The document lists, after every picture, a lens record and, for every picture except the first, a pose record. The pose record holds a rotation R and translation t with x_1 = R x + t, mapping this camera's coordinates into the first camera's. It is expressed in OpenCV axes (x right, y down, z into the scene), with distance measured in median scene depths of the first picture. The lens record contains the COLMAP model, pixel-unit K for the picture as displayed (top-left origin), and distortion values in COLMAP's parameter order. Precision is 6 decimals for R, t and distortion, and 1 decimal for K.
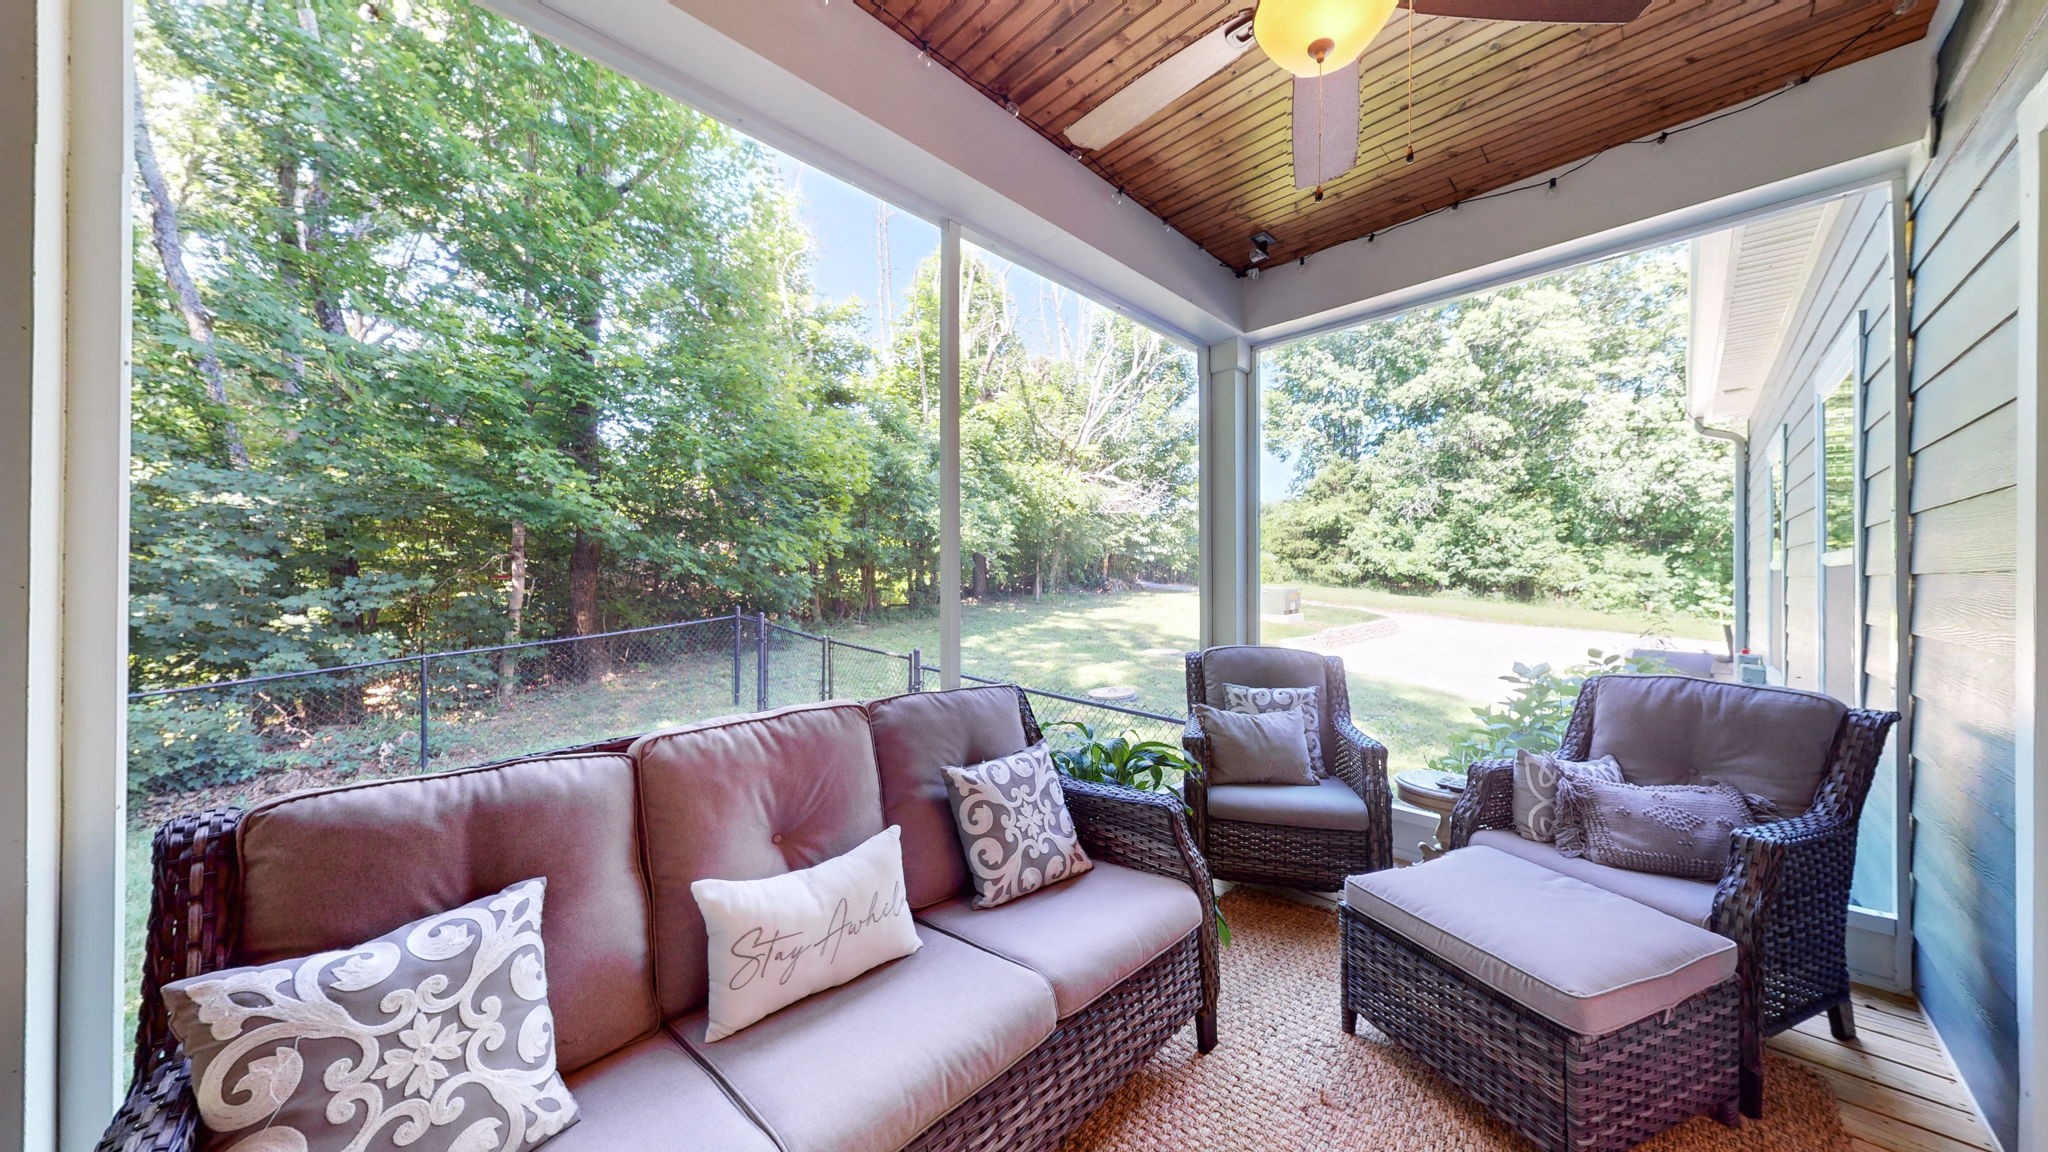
lens RADIAL K [[646.8, 0, 1018.3], [0, 646.8, 574.3], [0, 0, 1]] dist [-0.000675, -0.000045]
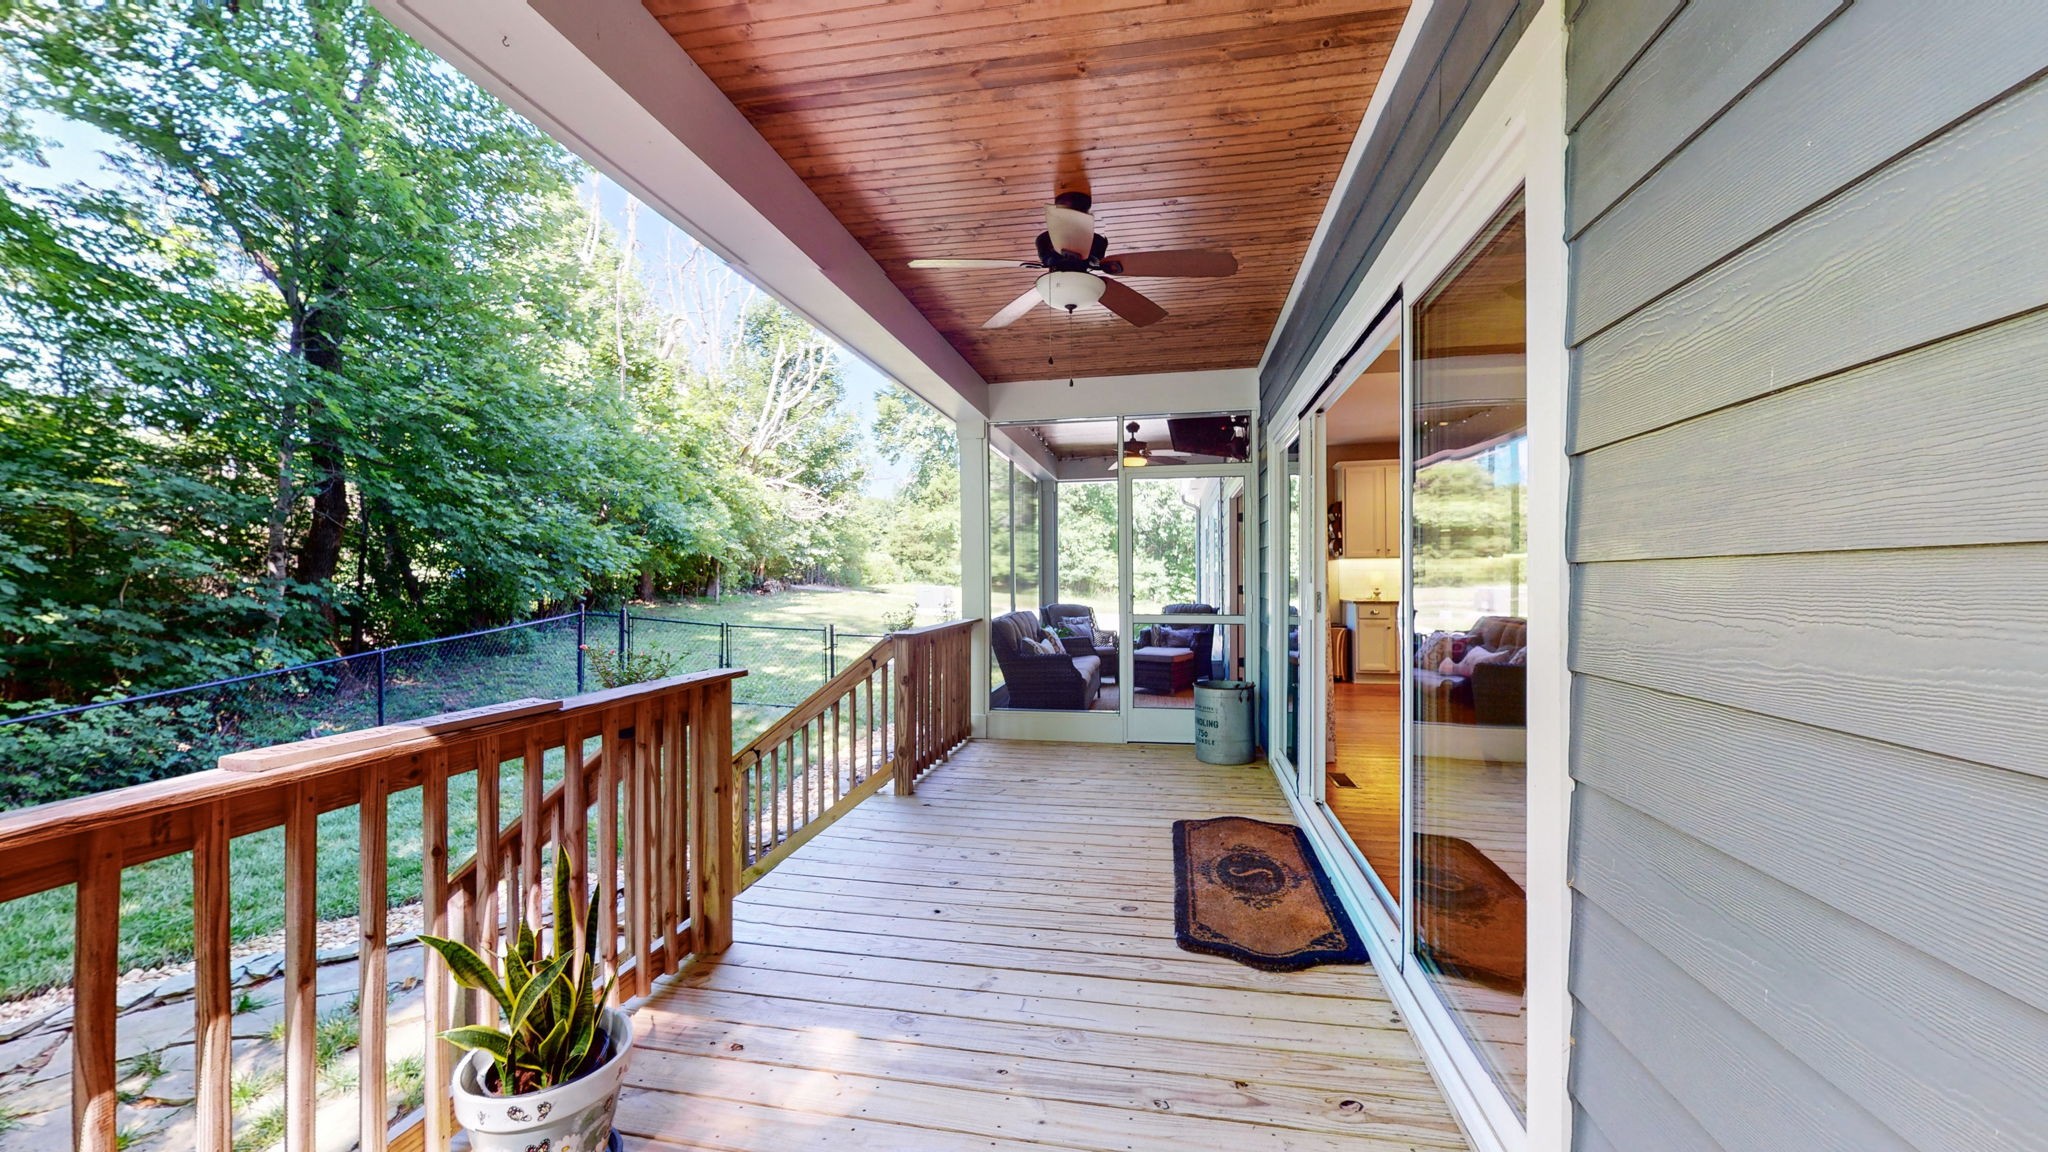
lens RADIAL K [[755.8, 0, 1026.0], [0, 755.8, 575.1], [0, 0, 1]] dist [0.002738, -0.000005]
pose [[0.819500, -0.002973, 0.573071, -0.182984], [0.003633, 0.999993, -0.000008, 0.000338], [-0.573067, 0.002088, 0.819506, -0.171408]]
